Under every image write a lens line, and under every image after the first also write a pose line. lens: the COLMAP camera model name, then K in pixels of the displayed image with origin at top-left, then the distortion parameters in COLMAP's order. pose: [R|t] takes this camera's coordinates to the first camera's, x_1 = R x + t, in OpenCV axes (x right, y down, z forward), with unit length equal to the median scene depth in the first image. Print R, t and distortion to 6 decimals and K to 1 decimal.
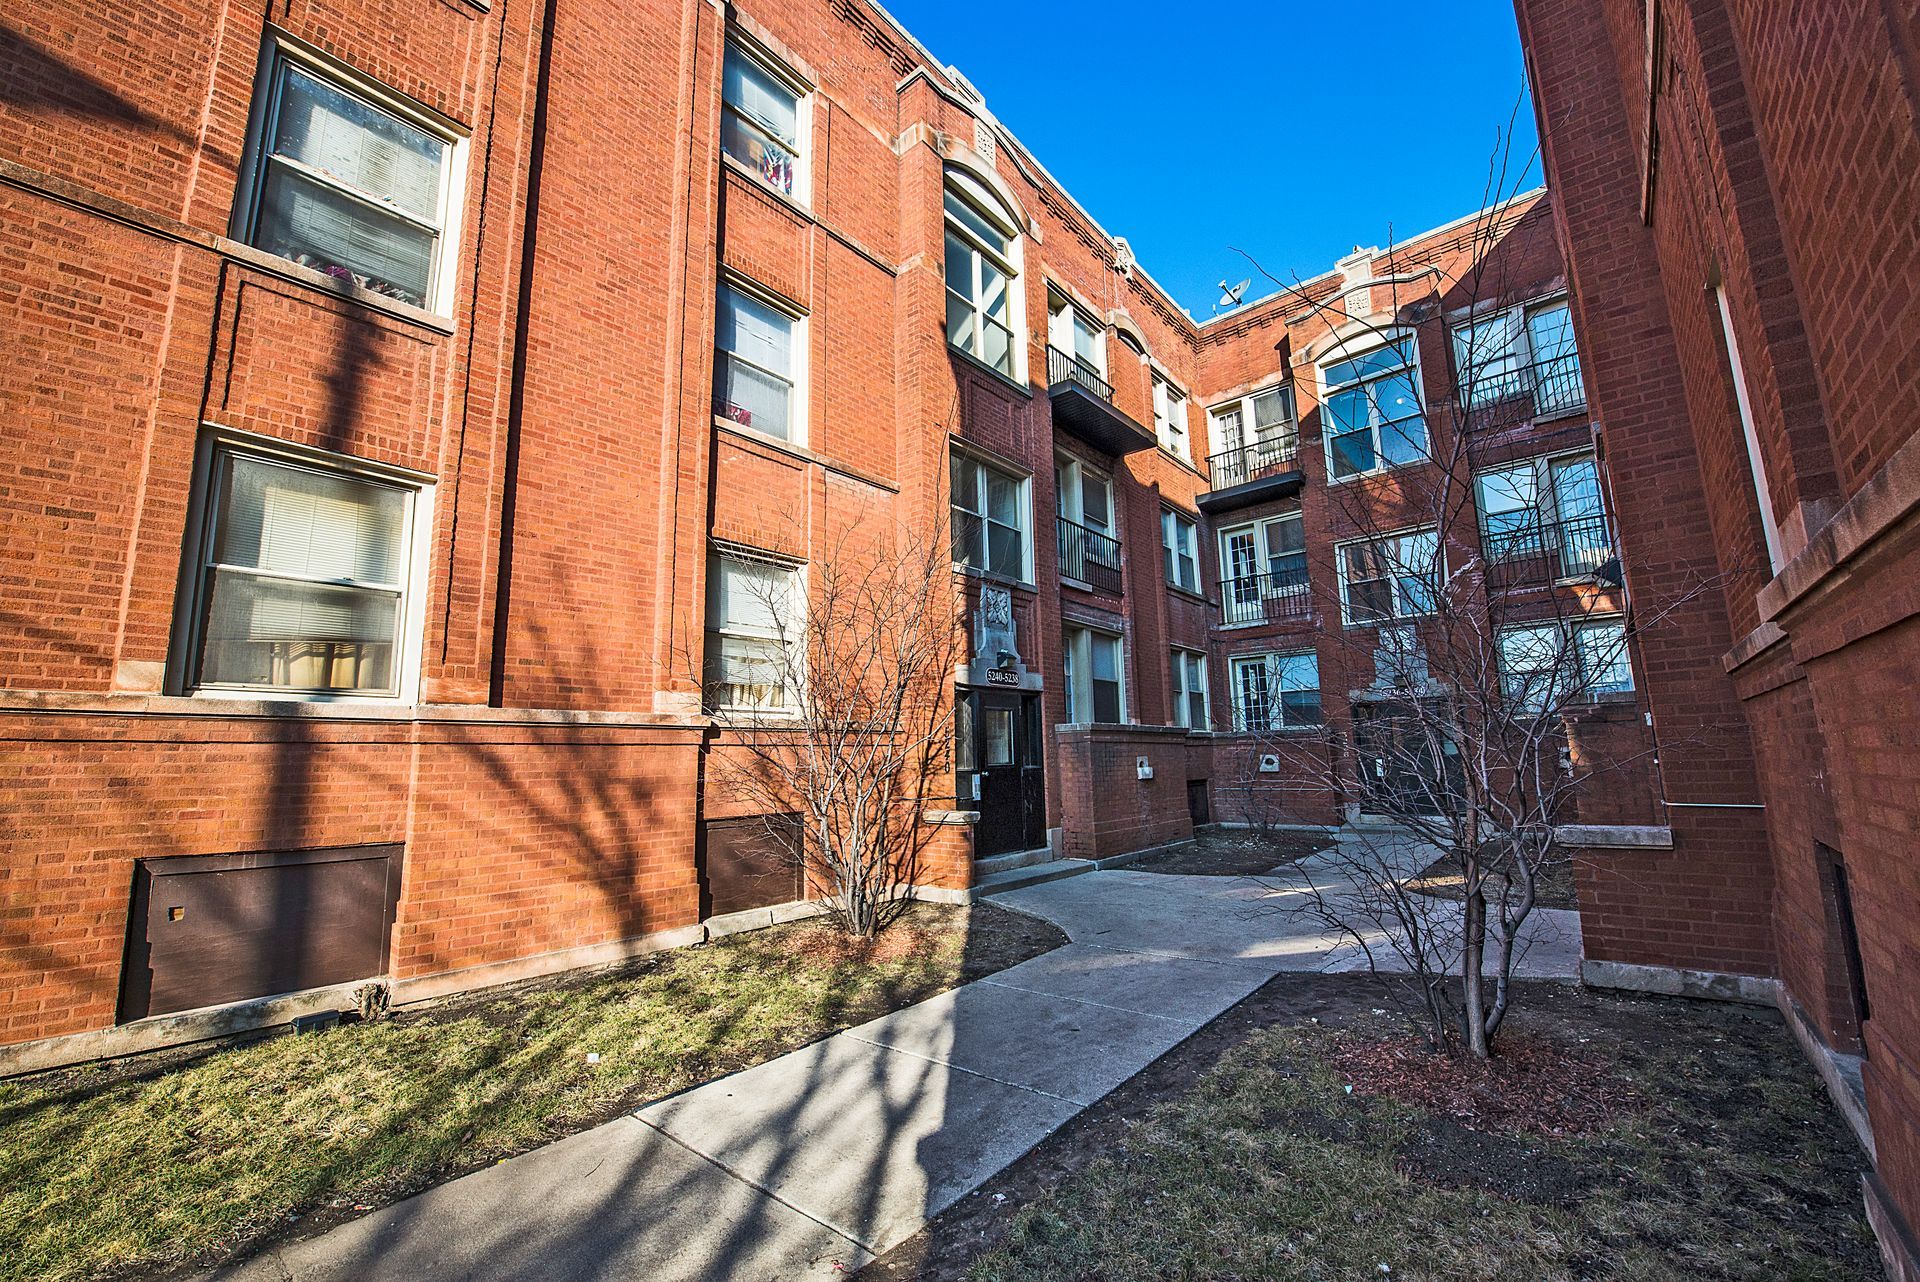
lens RADIAL K [[765.2, 0, 948.0], [0, 765.2, 640.0], [0, 0, 1]] dist [-0.013319, -0.003063]
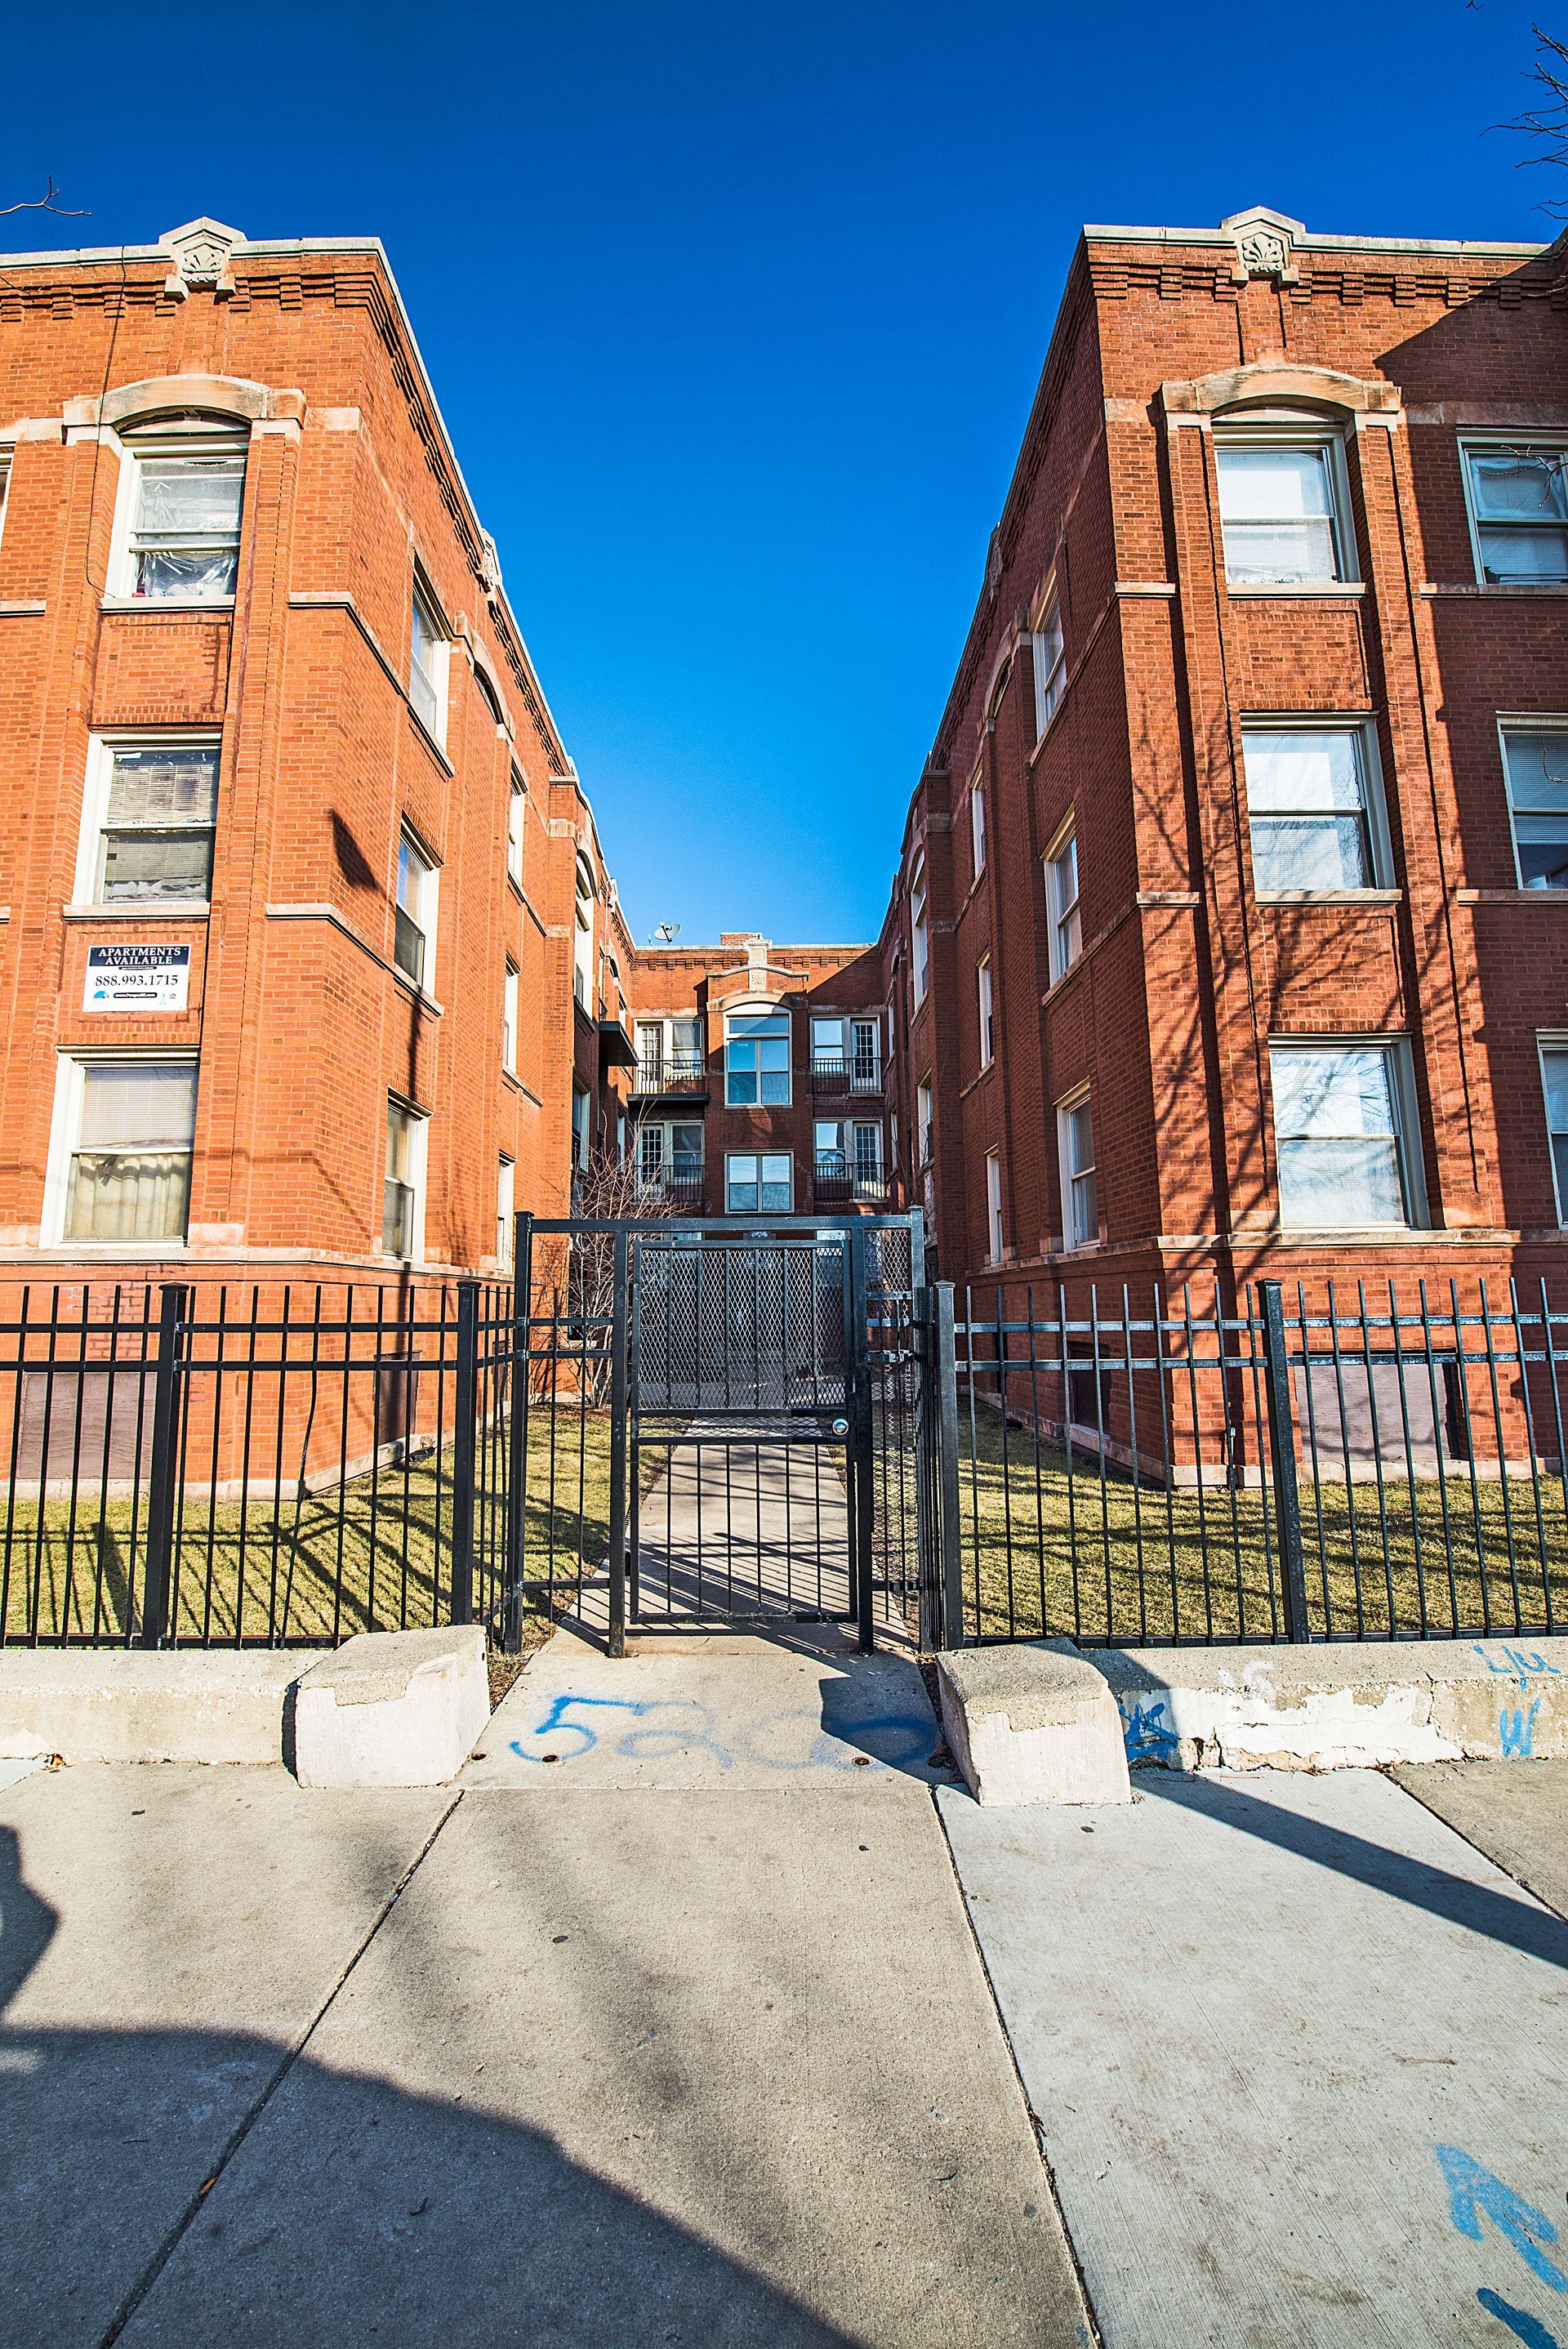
lens RADIAL K [[936.1, 0, 782.2], [0, 936.1, 1185.7], [0, 0, 1]] dist [-0.013319, -0.003063]
pose [[0.746607, 0.098955, 0.657865, -0.933326], [-0.109800, 0.993643, -0.024851, -0.069163], [-0.656142, -0.053680, 0.752726, -0.593257]]
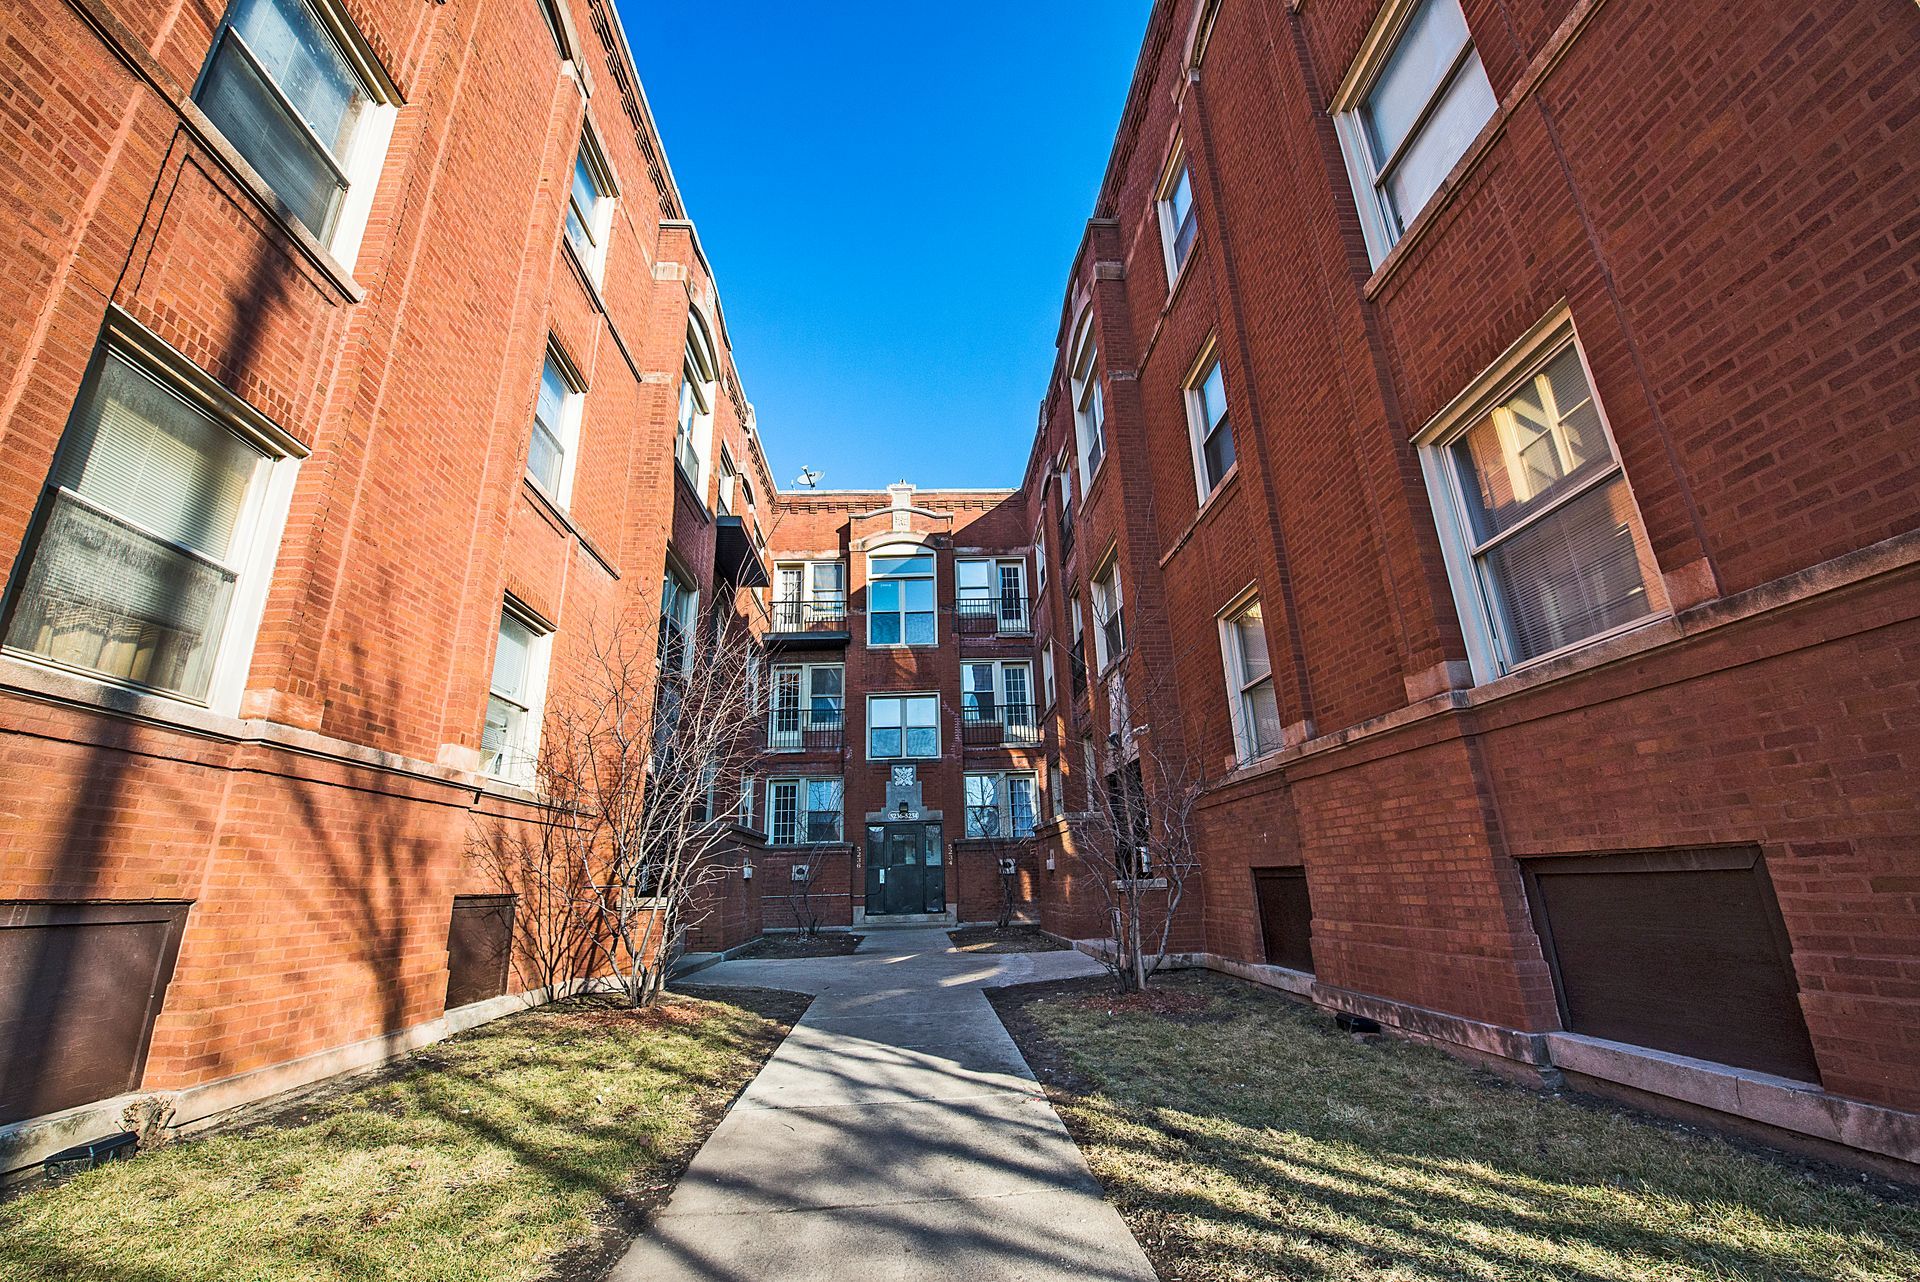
lens RADIAL K [[765.2, 0, 951.5], [0, 765.2, 639.9], [0, 0, 1]] dist [-0.013319, -0.003063]
pose [[0.722687, 0.209764, 0.658576, -0.456700], [-0.095534, 0.974005, -0.205397, 0.061281], [-0.684541, 0.085521, 0.723940, -0.044052]]
